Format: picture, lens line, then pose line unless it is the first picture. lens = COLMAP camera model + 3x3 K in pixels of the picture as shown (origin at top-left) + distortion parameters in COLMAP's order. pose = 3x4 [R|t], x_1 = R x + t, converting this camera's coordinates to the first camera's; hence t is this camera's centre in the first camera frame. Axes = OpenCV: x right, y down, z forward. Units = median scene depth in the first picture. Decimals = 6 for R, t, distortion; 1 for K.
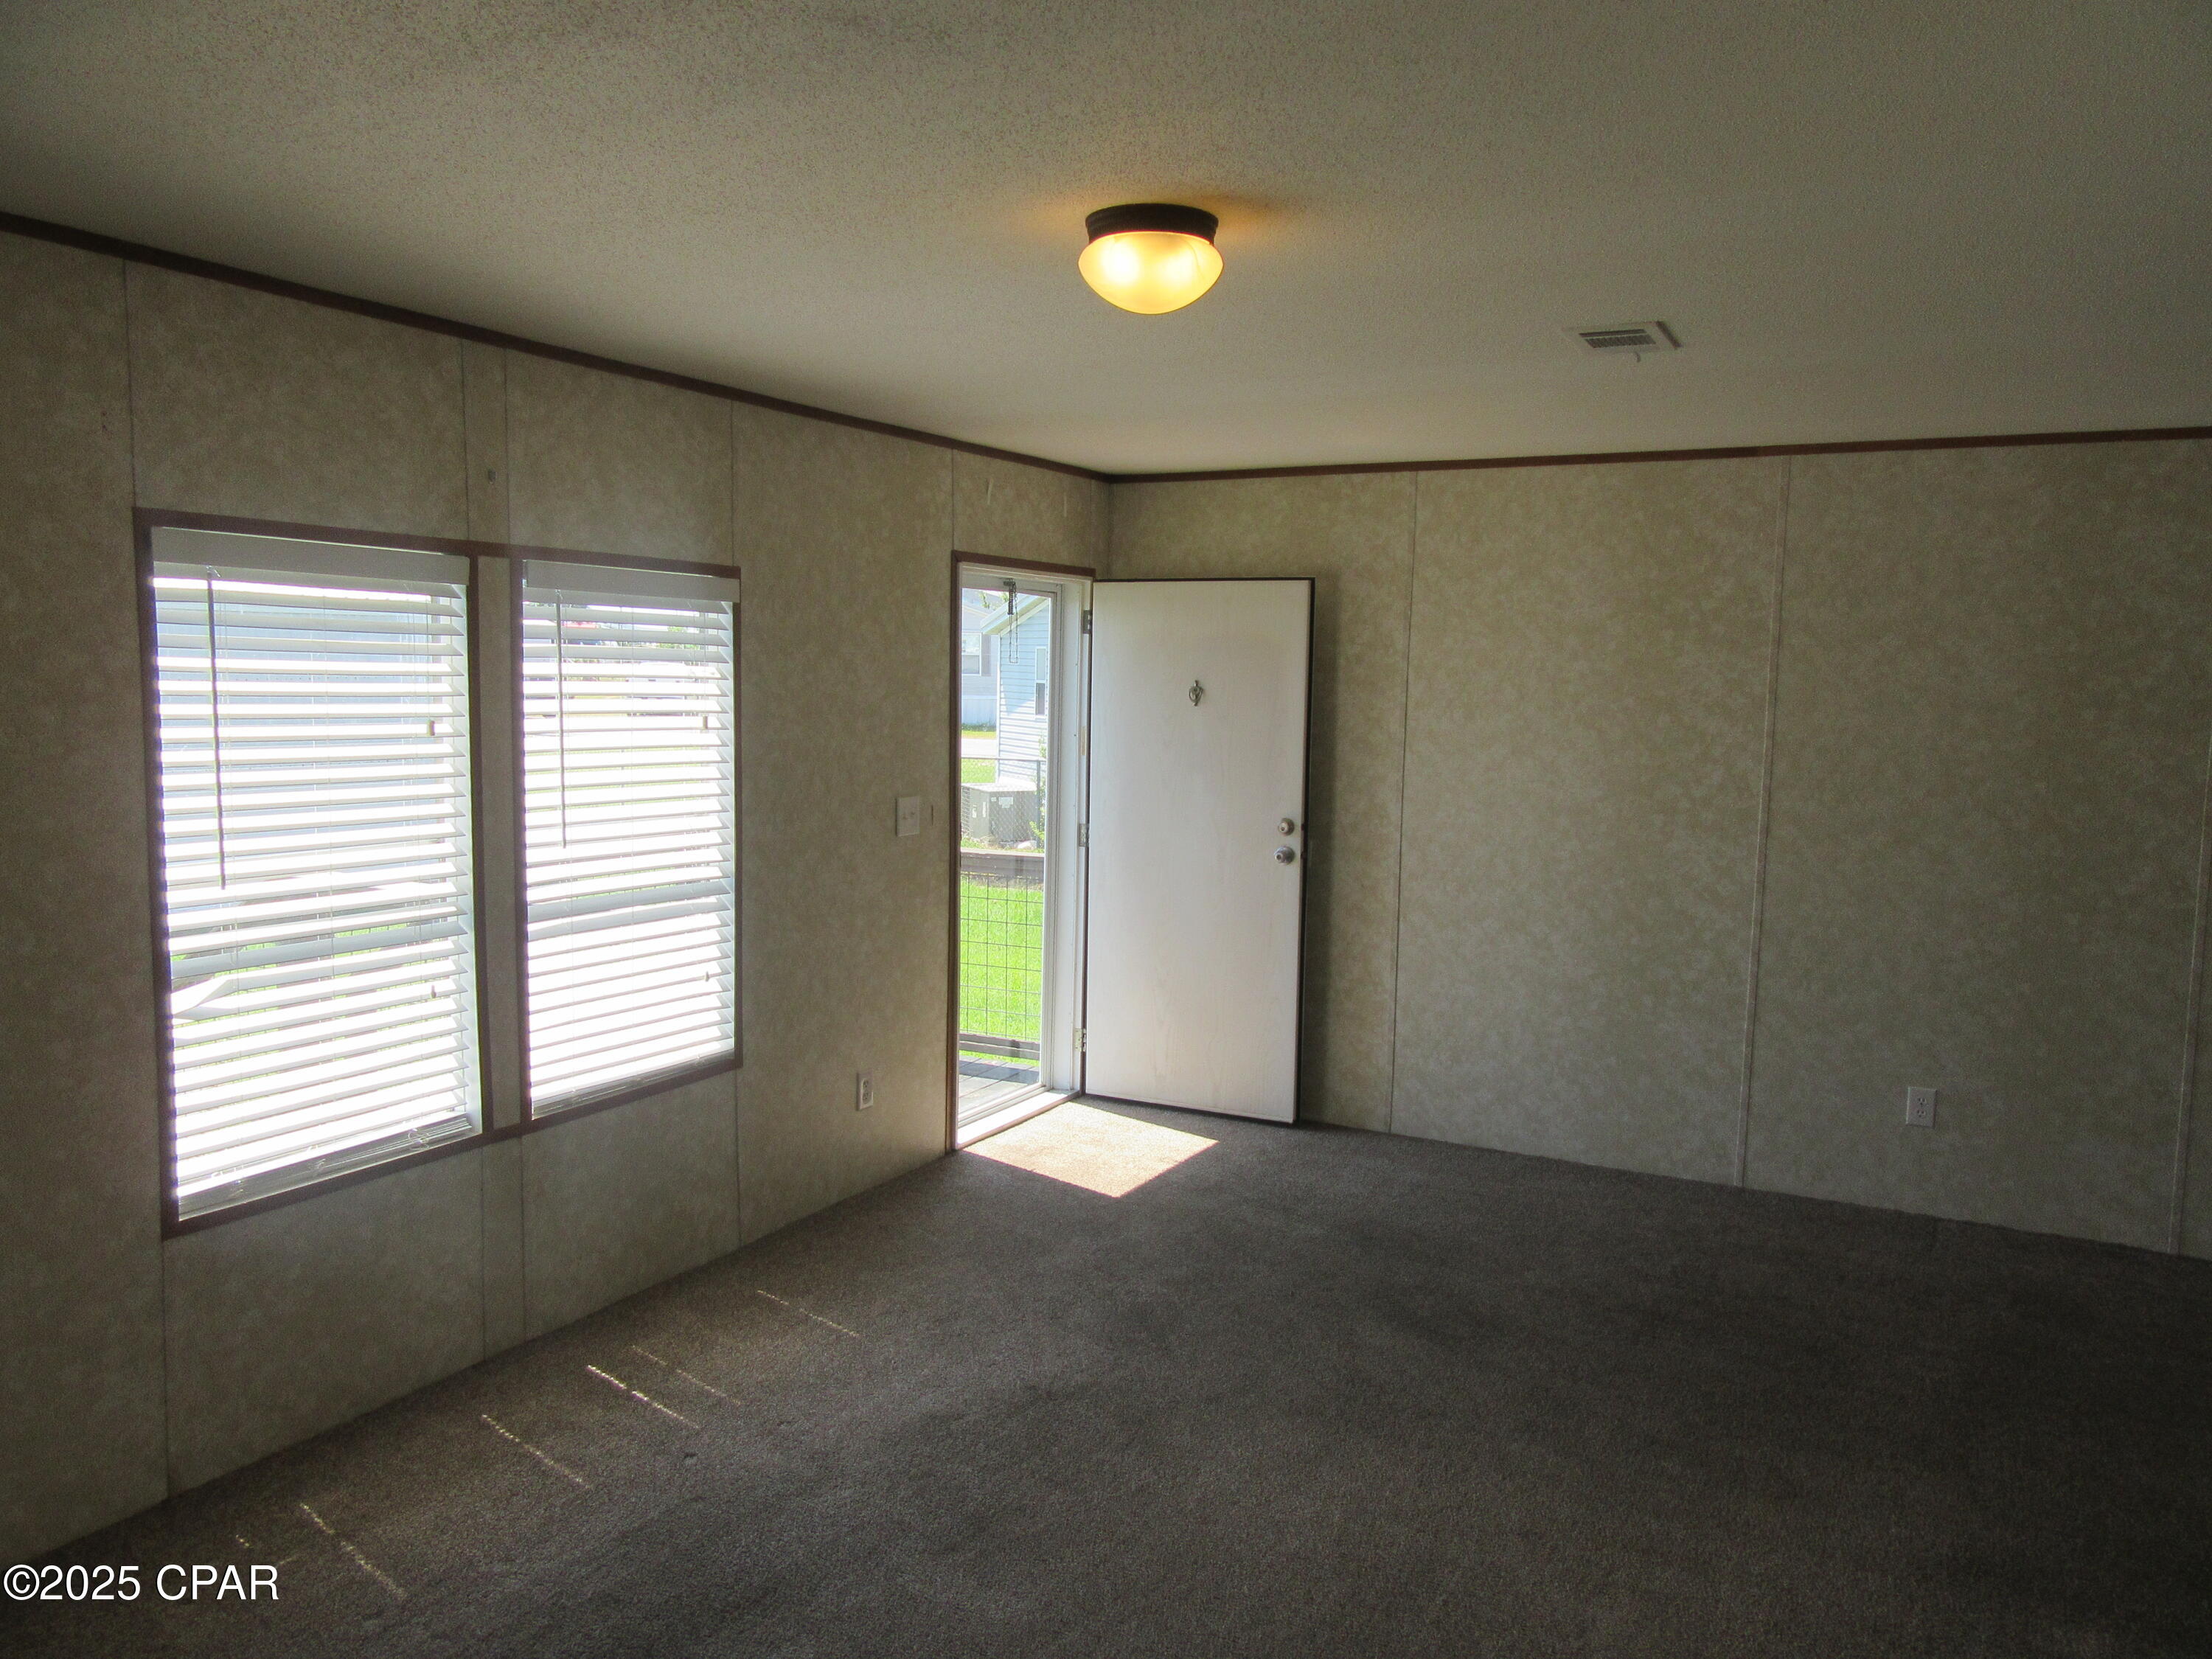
lens RADIAL K [[1650.2, 0, 1106.0], [0, 1650.2, 829.5], [0, 0, 1]] dist [0.045630, 0.001500]
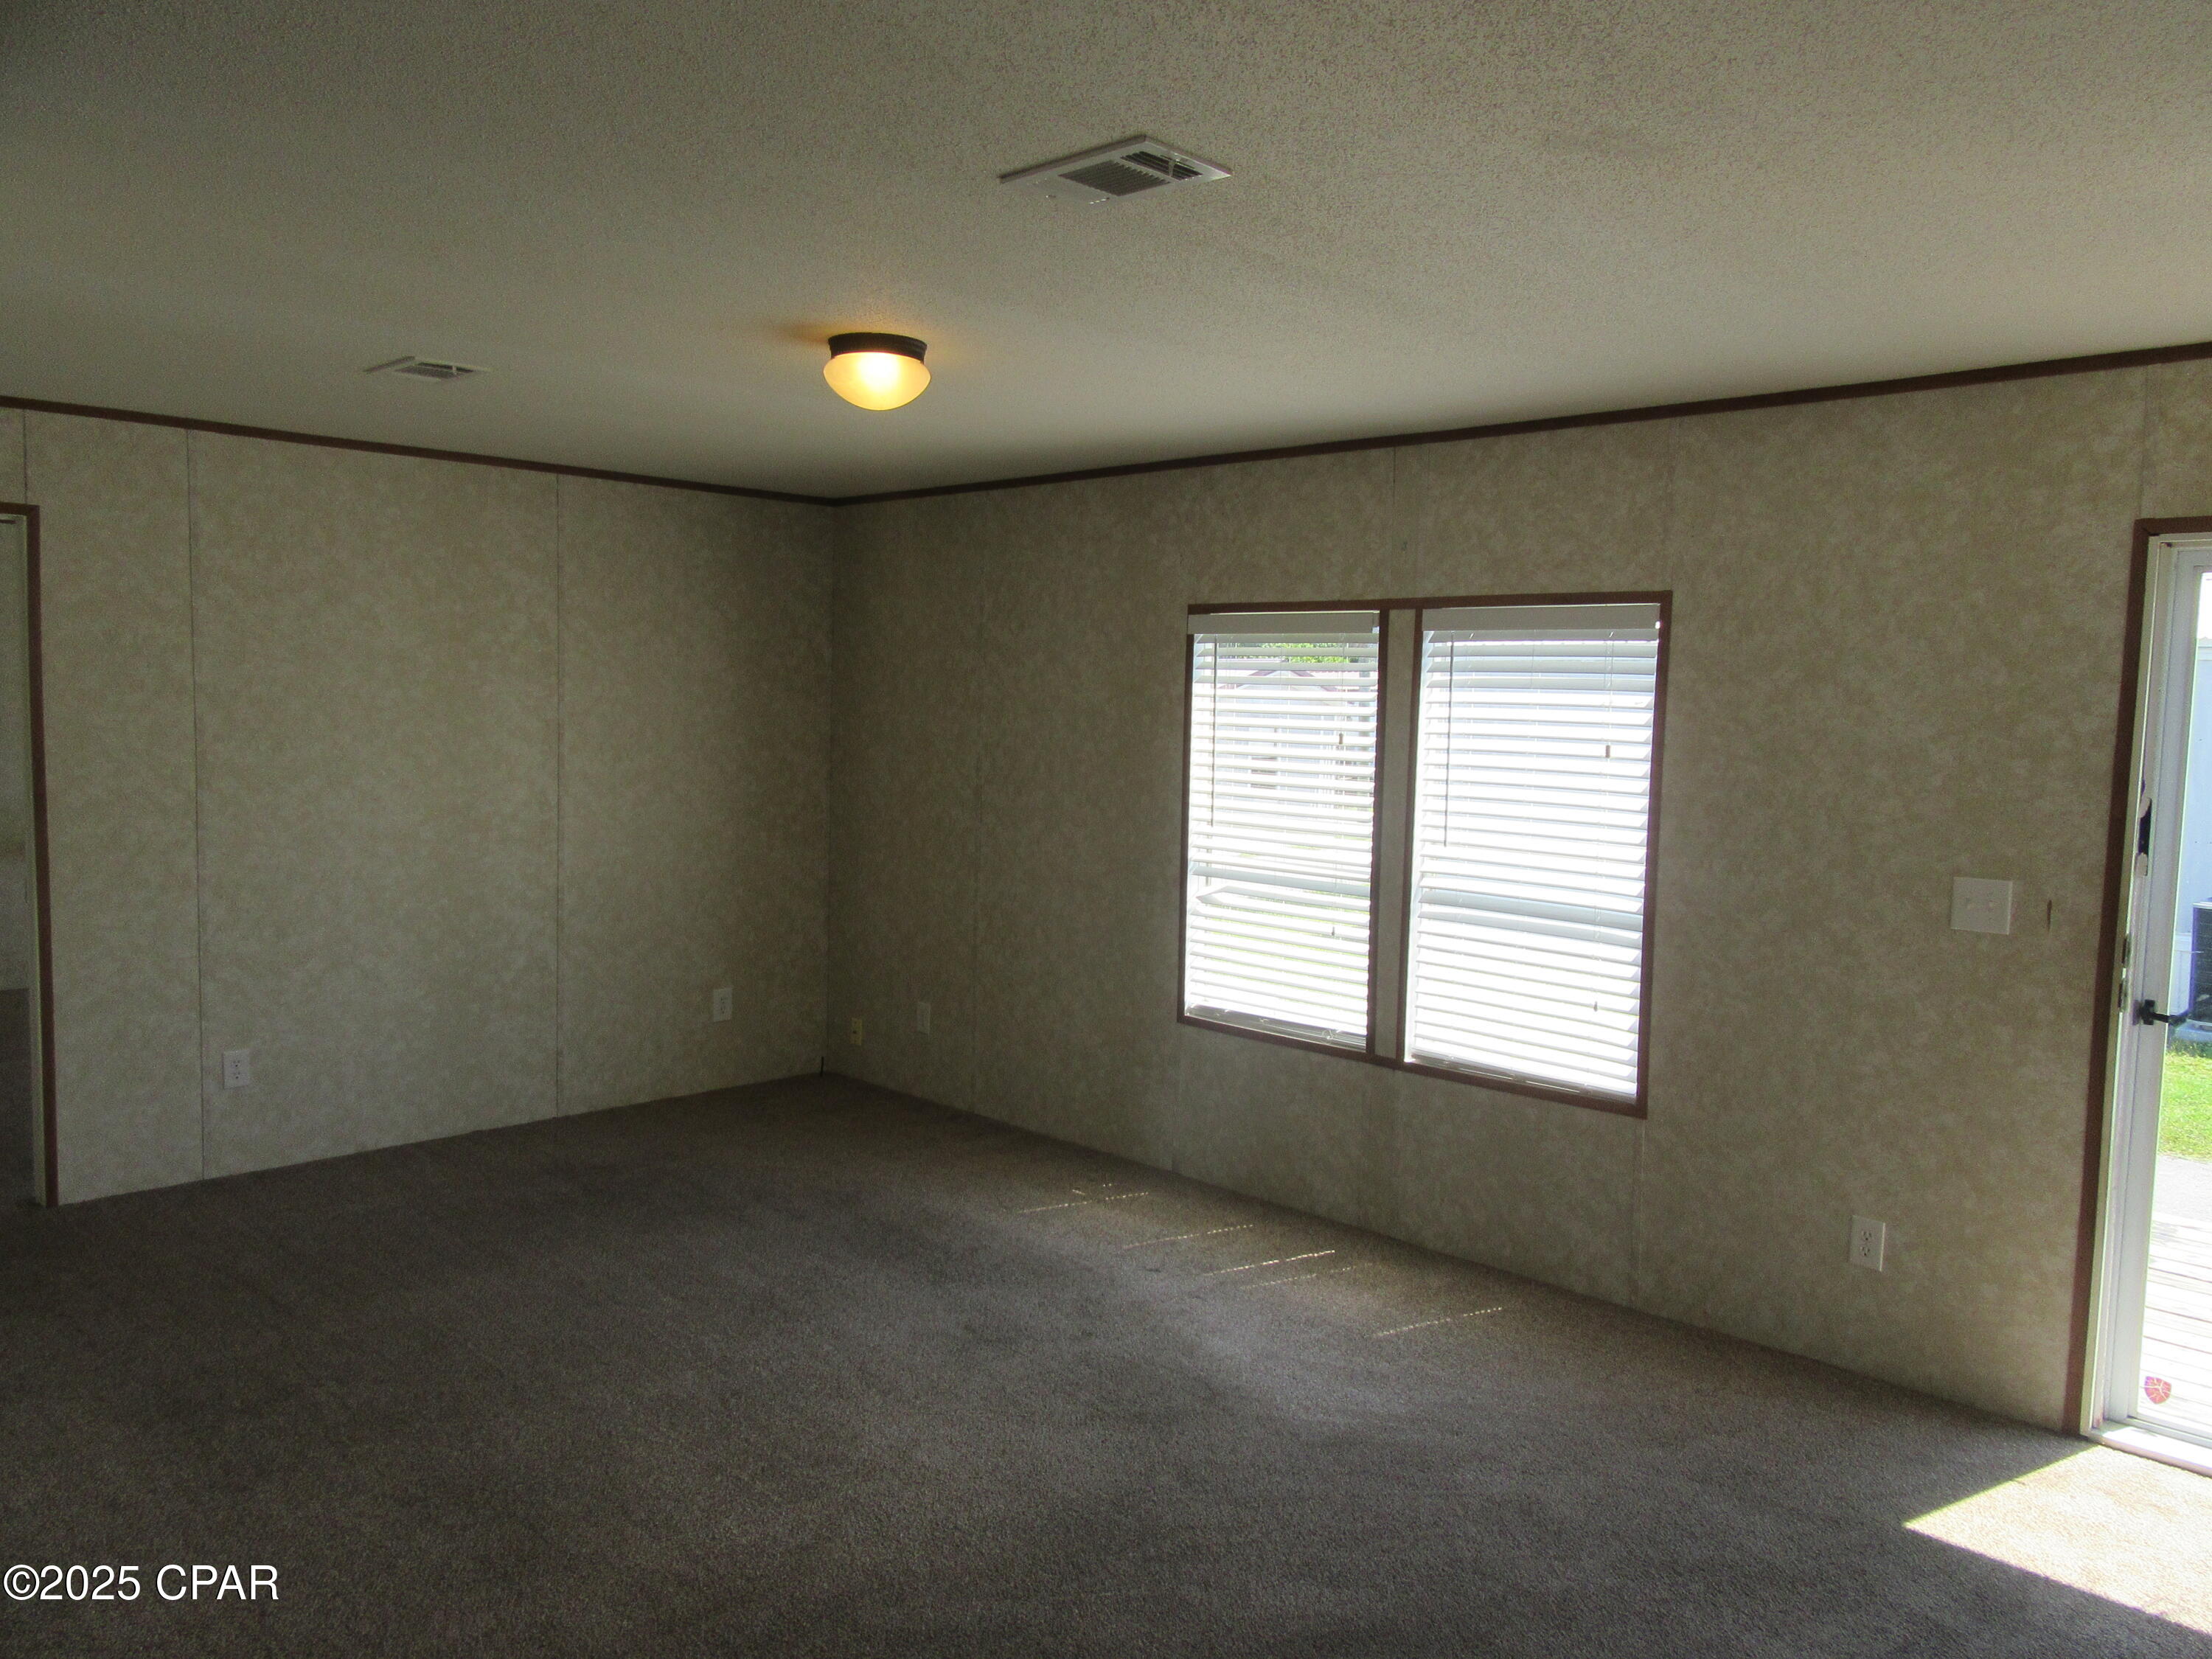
lens RADIAL K [[1641.9, 0, 1106.0], [0, 1641.9, 829.5], [0, 0, 1]] dist [-0.001449, 0.000675]
pose [[-0.260139, 0.055499, -0.963975, 0.894492], [-0.118830, 0.988918, 0.089002, -0.079165], [0.958231, 0.137702, -0.250661, 1.090506]]
